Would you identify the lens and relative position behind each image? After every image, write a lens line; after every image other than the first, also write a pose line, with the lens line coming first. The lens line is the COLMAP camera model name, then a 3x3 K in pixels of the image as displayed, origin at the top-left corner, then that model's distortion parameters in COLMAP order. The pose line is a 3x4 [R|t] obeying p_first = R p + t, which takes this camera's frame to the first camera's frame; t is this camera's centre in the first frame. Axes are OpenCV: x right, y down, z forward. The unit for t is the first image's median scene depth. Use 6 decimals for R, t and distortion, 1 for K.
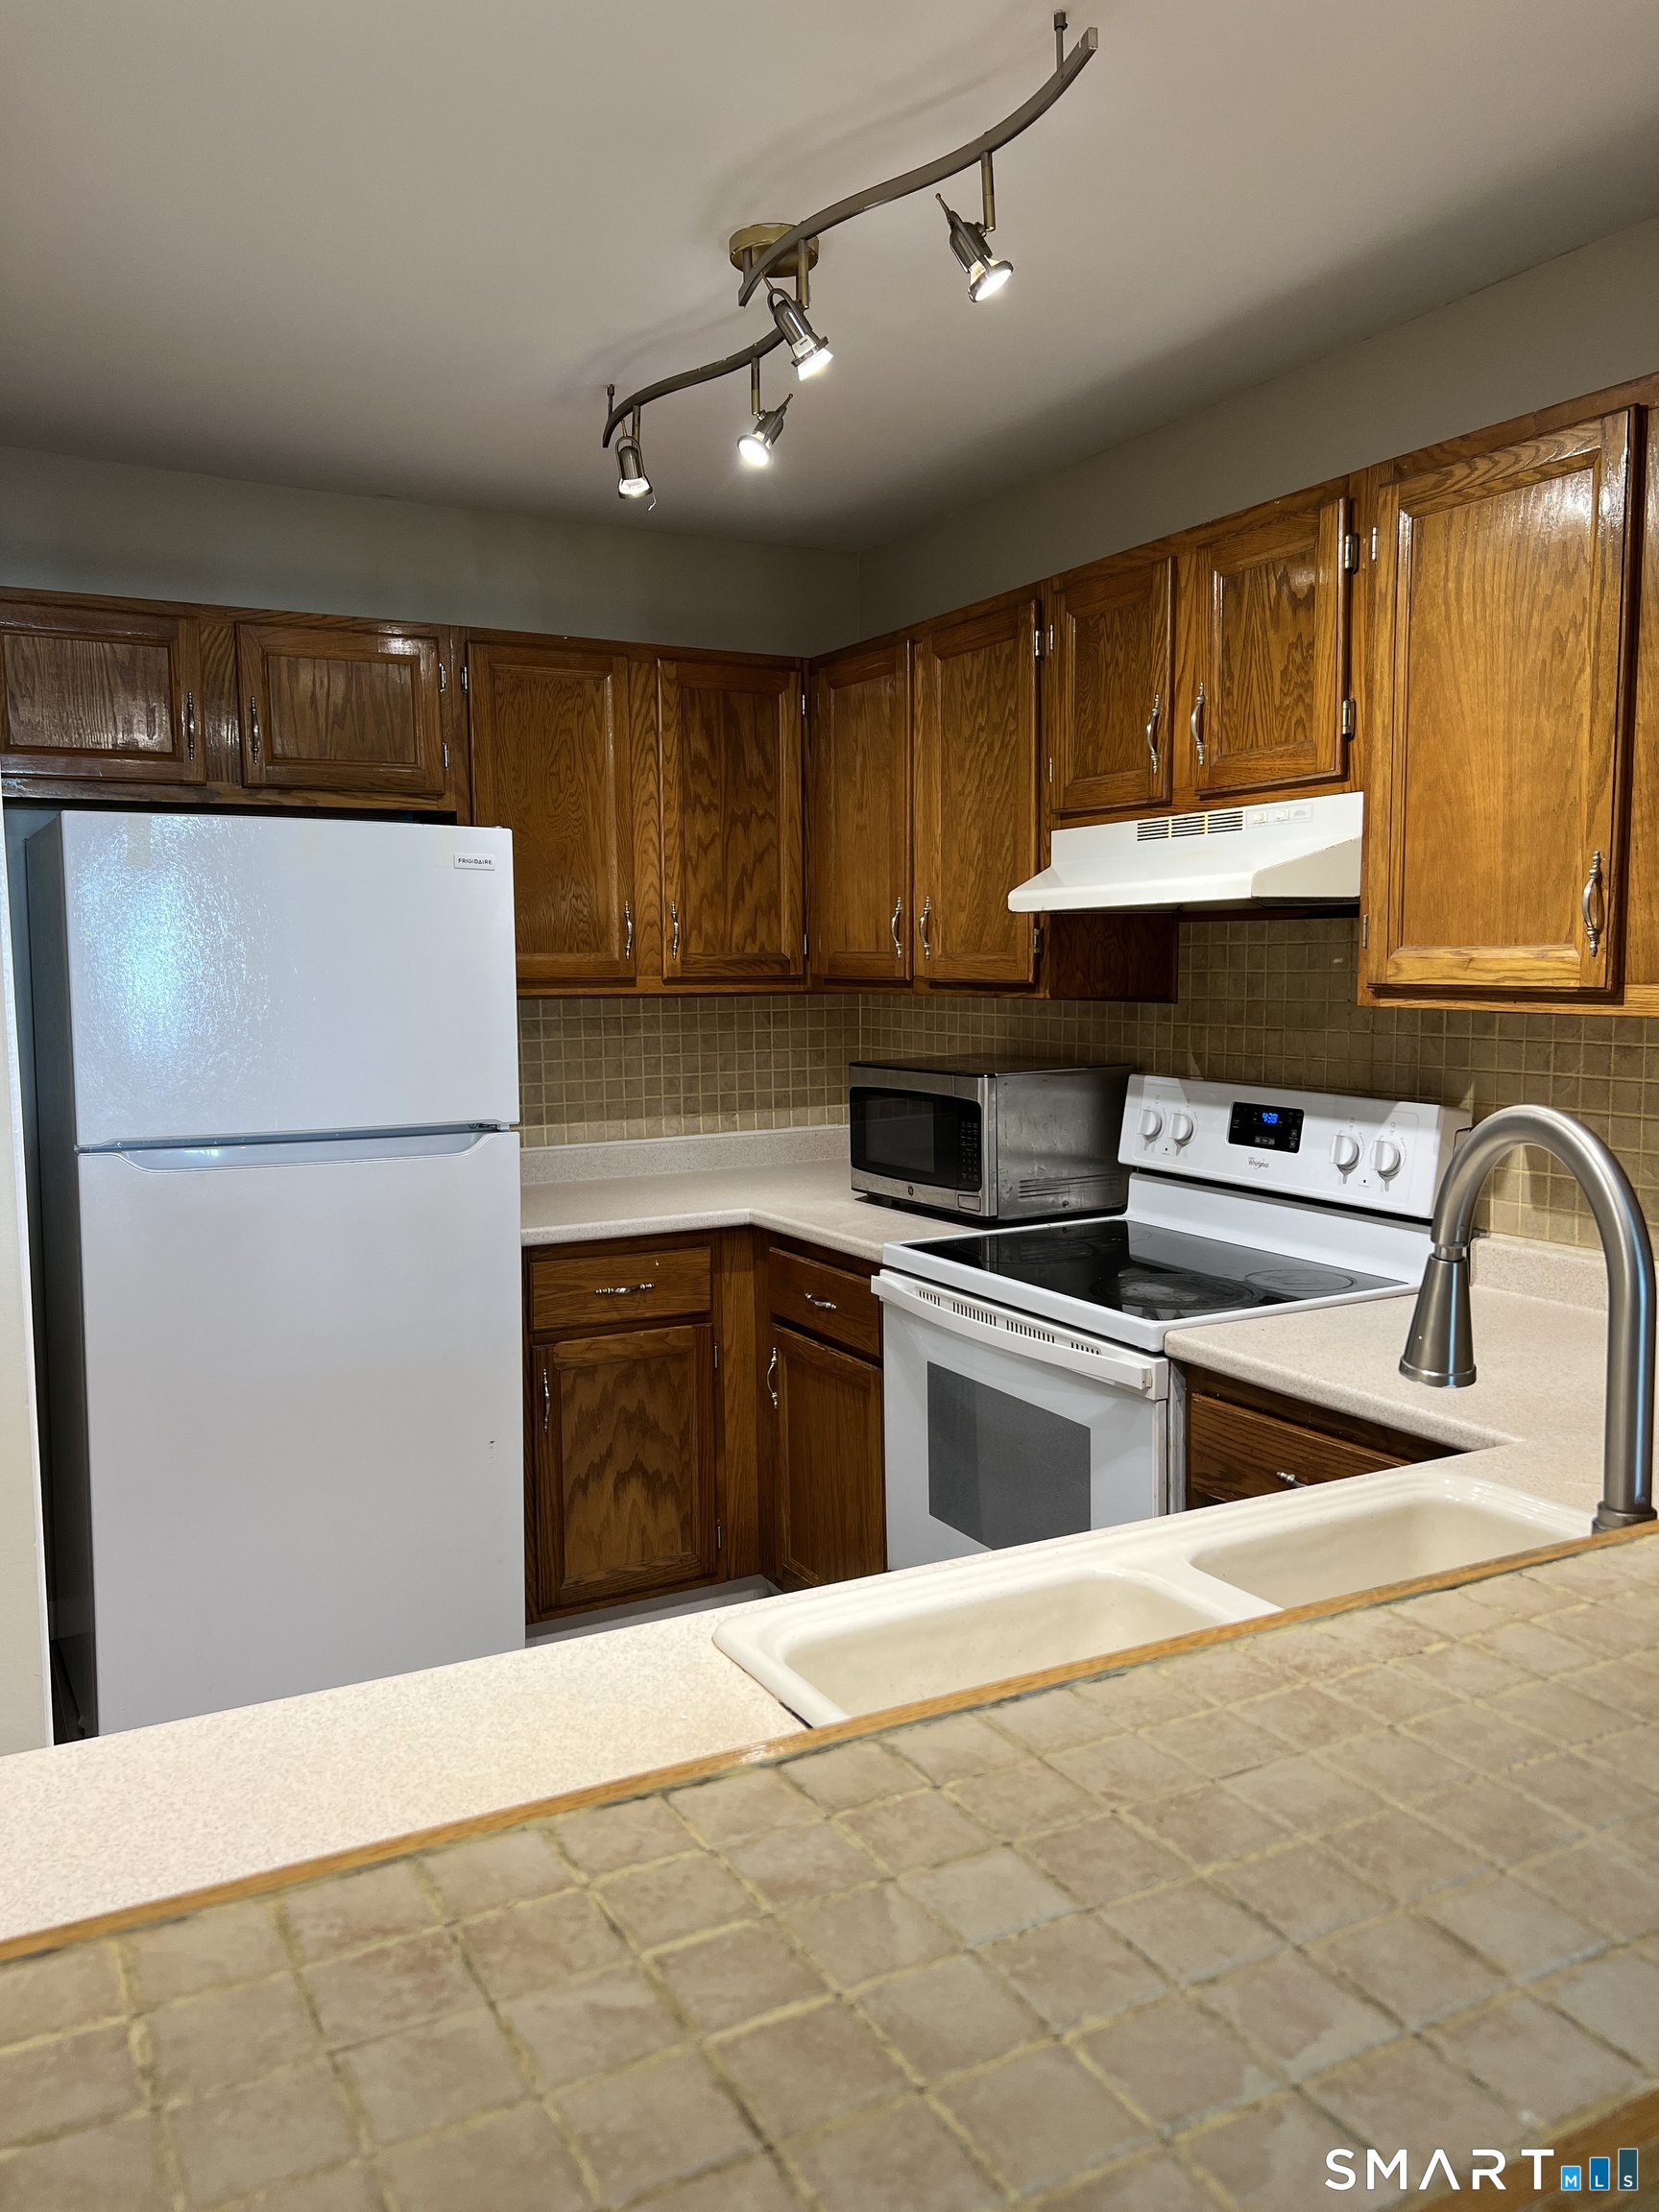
lens RADIAL K [[1664.1, 0, 847.5], [0, 1664.1, 1113.1], [0, 0, 1]] dist [0.058196, -0.061443]
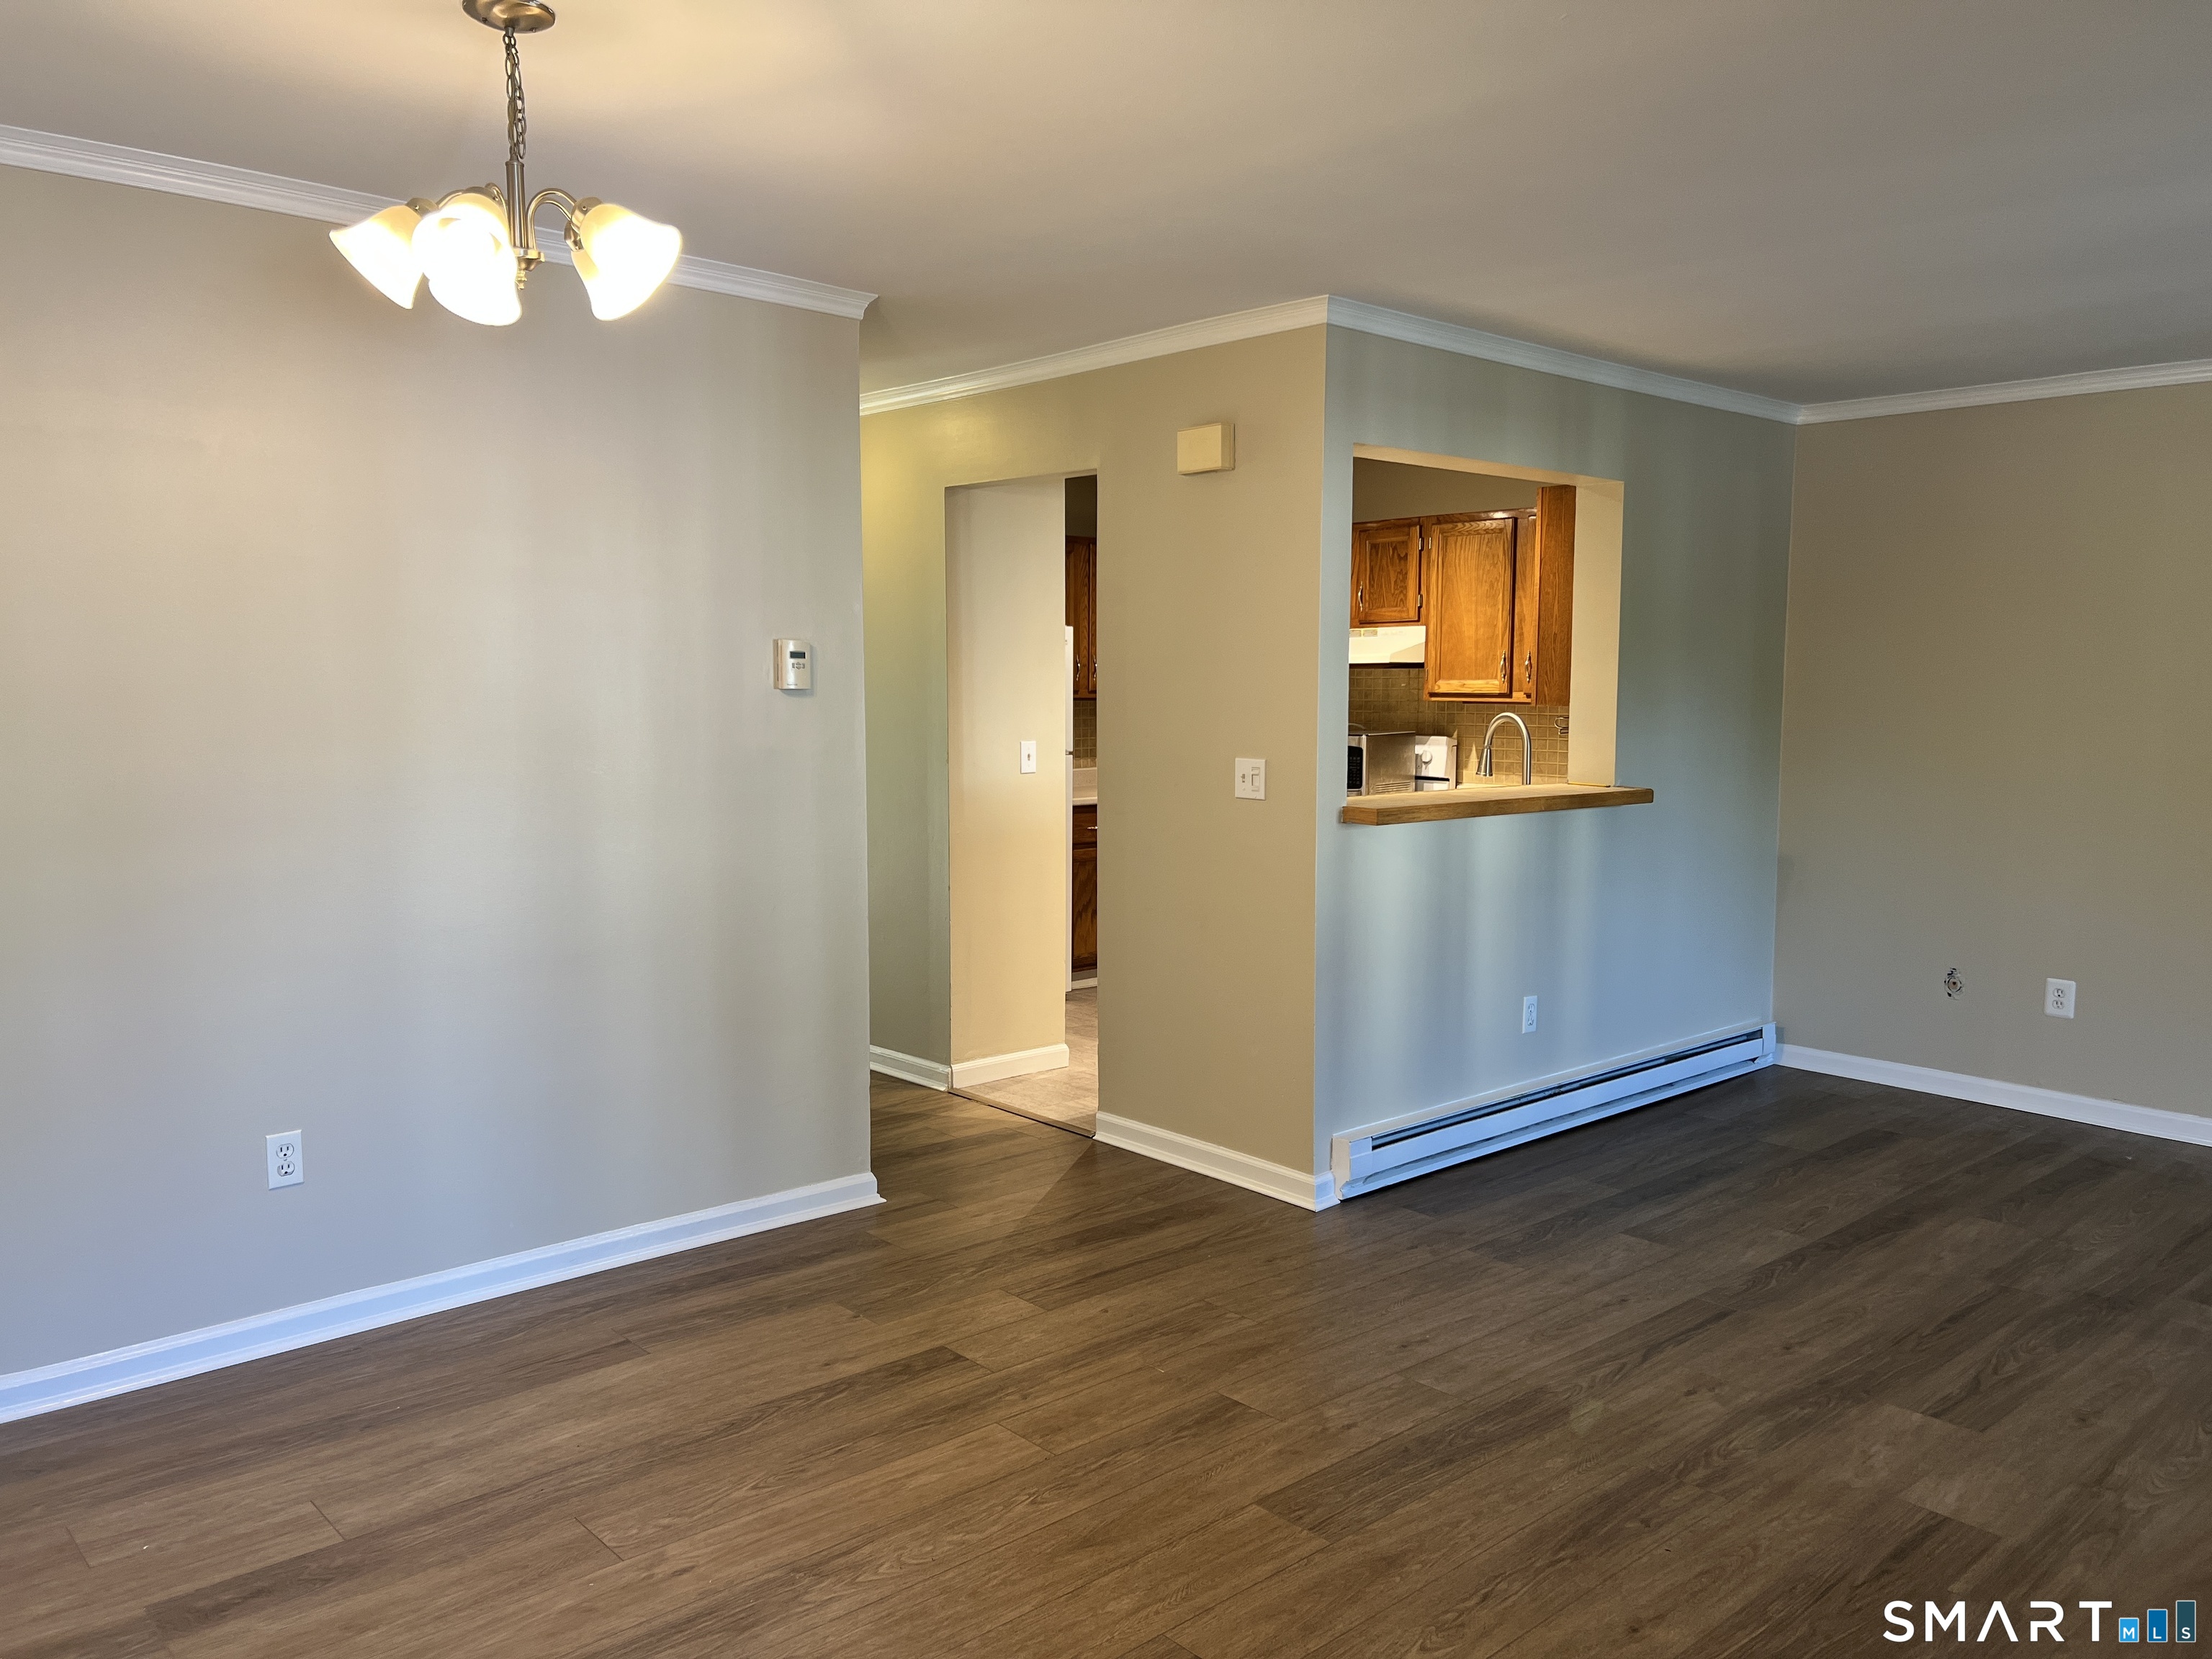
lens RADIAL K [[1664.1, 0, 1103.1], [0, 1664.1, 834.2], [0, 0, 1]] dist [0.058196, -0.061443]
pose [[0.974121, -0.010926, 0.225761, -0.683573], [0.011520, 0.999933, -0.001315, 0.127313], [-0.225732, 0.003882, 0.974182, -1.291827]]
